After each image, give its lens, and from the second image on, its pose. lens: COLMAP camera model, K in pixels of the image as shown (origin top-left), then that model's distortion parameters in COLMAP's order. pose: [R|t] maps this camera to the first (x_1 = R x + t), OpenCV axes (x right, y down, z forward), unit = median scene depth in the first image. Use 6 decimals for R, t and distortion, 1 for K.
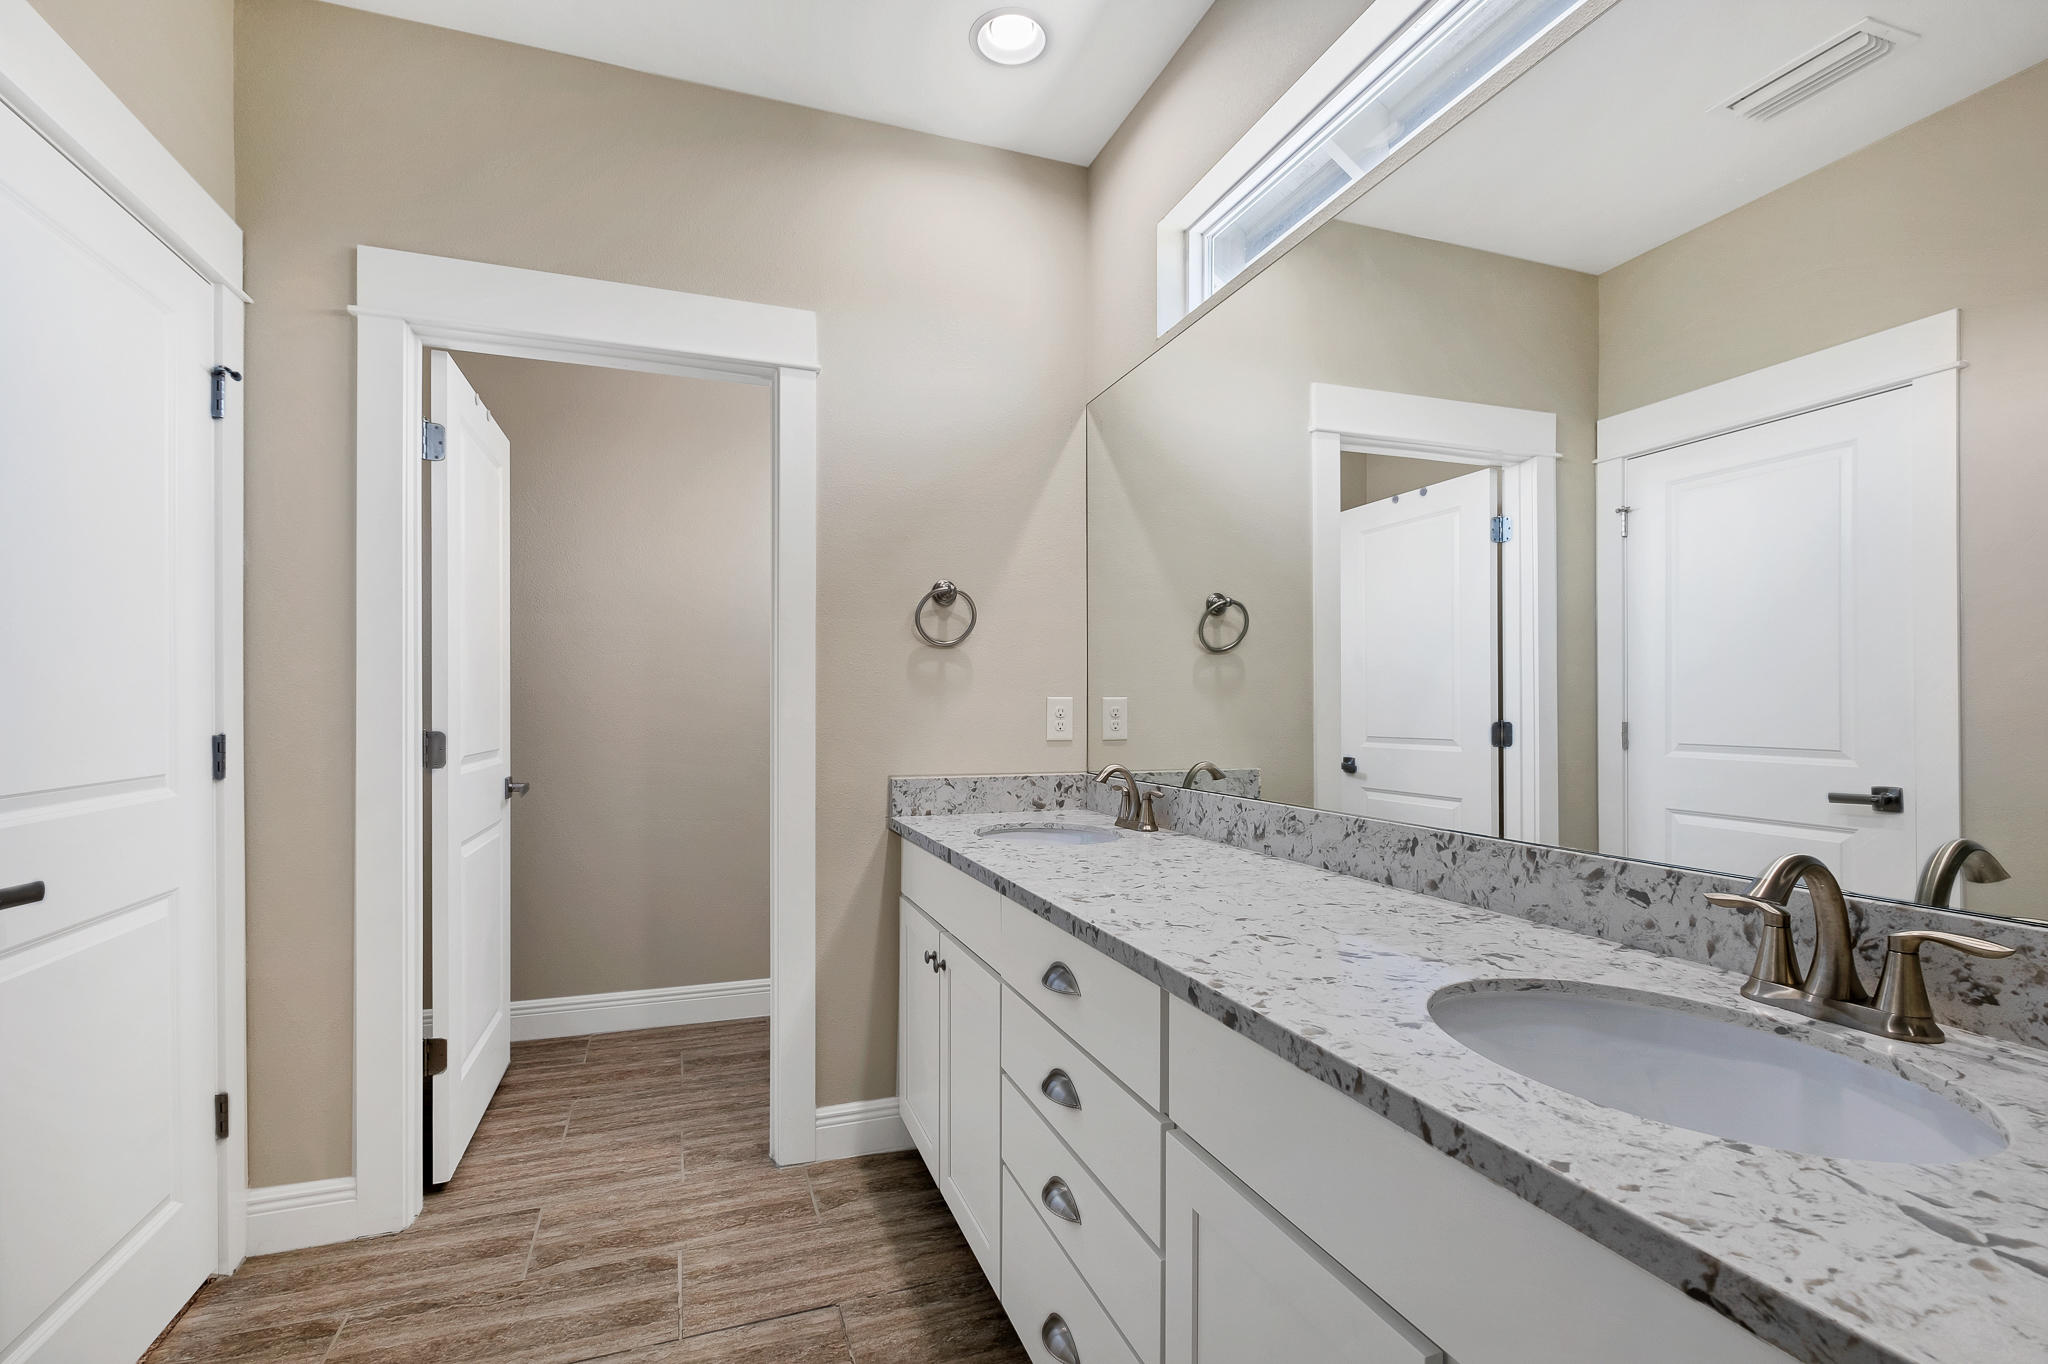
lens RADIAL K [[918.1, 0, 1021.4], [0, 918.1, 696.7], [0, 0, 1]] dist [-0.002508, 0.000405]
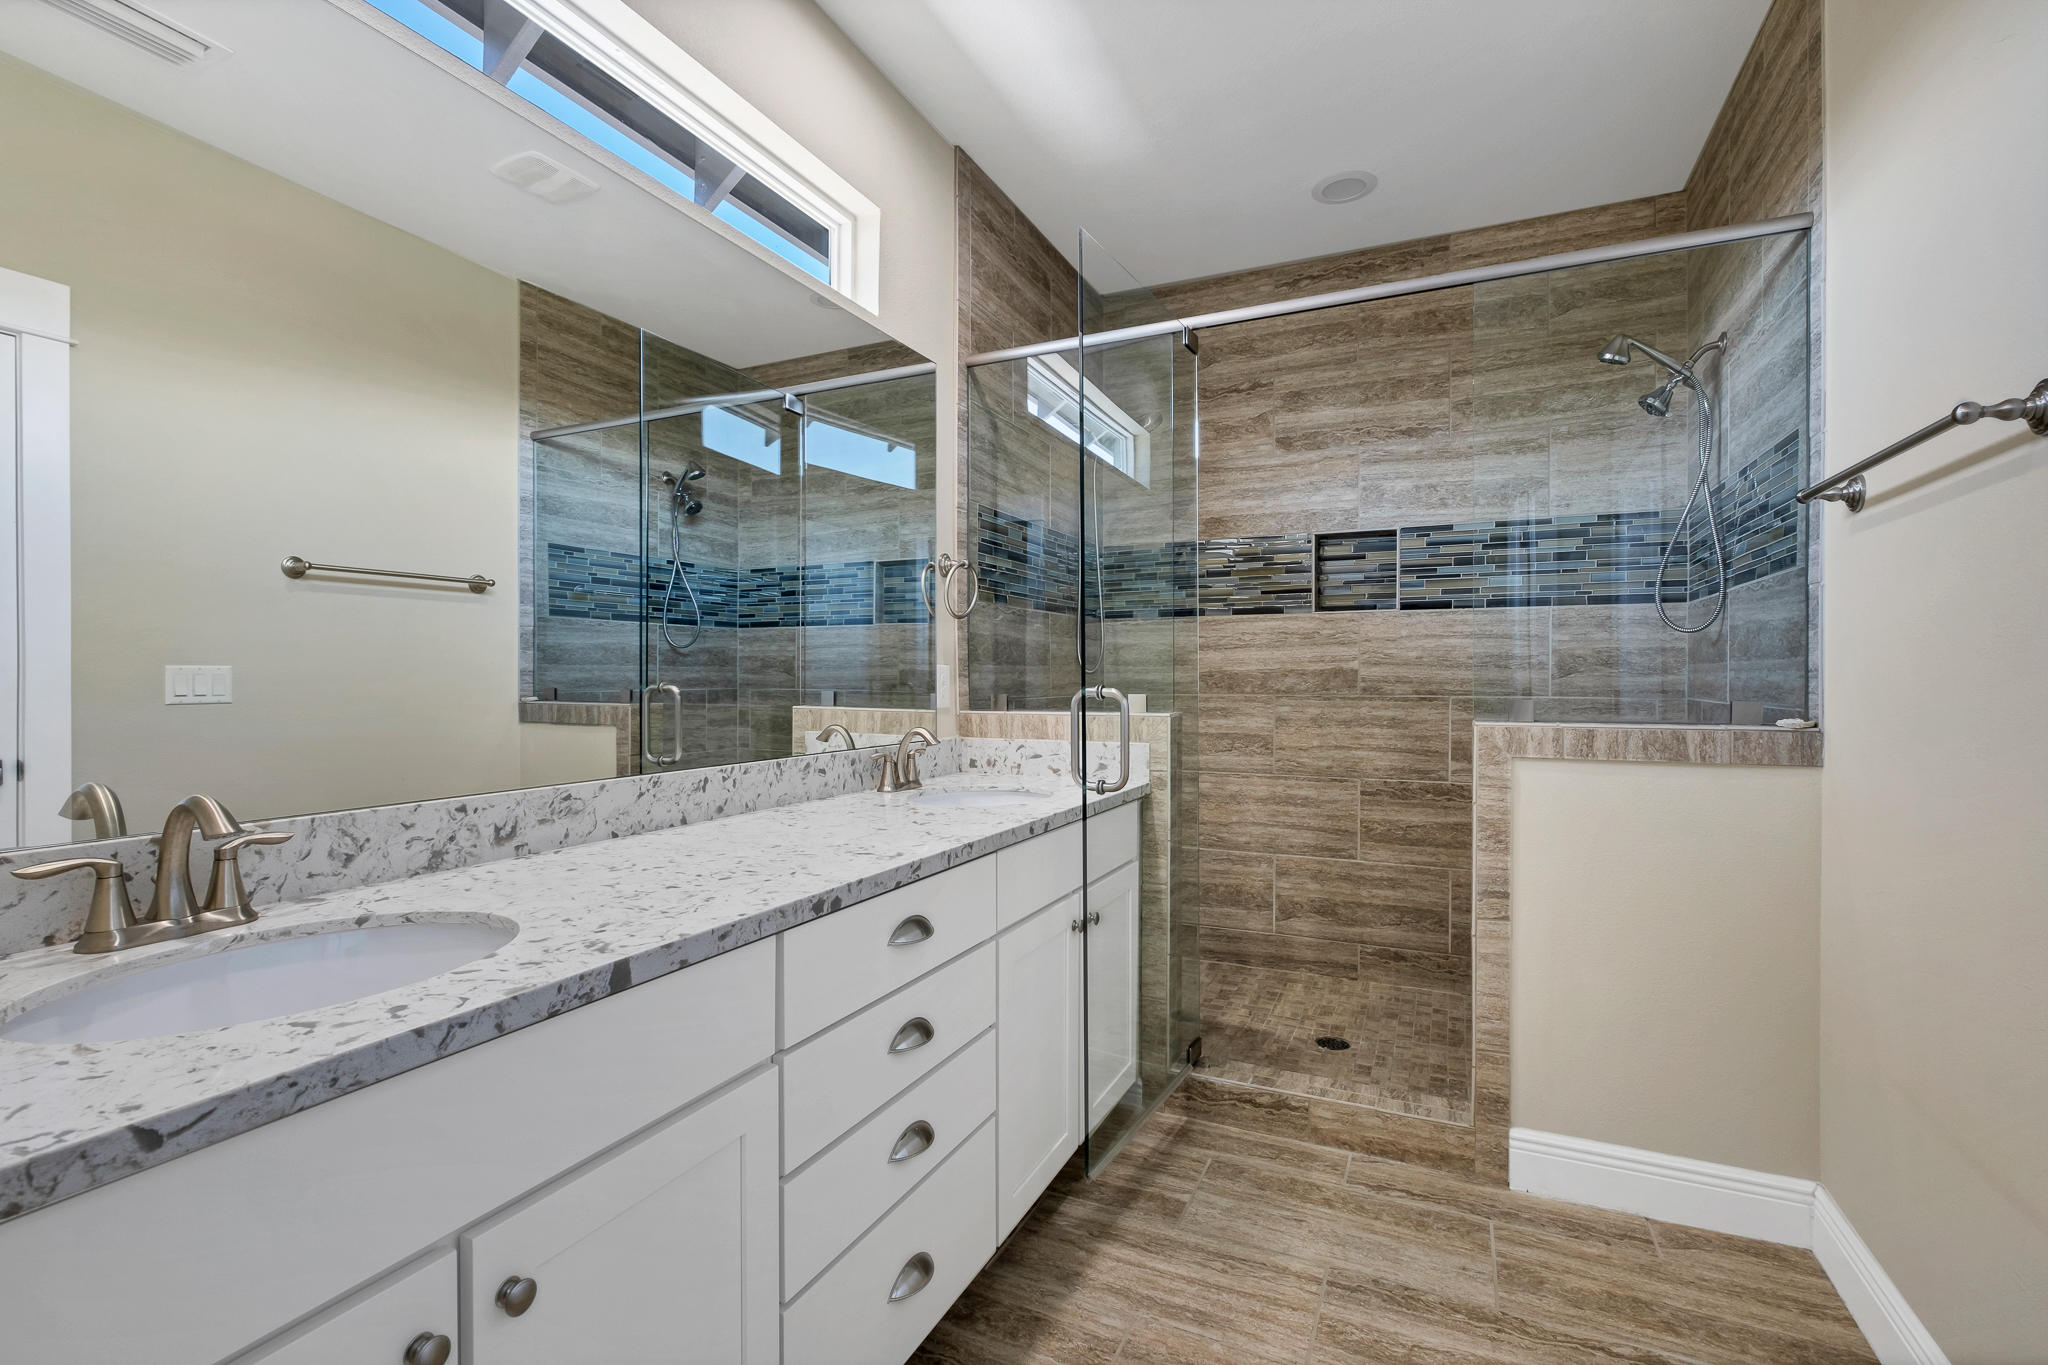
lens RADIAL K [[918.1, 0, 1026.3], [0, 918.1, 683.2], [0, 0, 1]] dist [-0.002508, 0.000405]
pose [[-0.703617, -0.005211, 0.710560, -0.631260], [-0.009367, 0.999954, -0.001942, 0.020738], [-0.710518, -0.008022, -0.703634, 1.307129]]
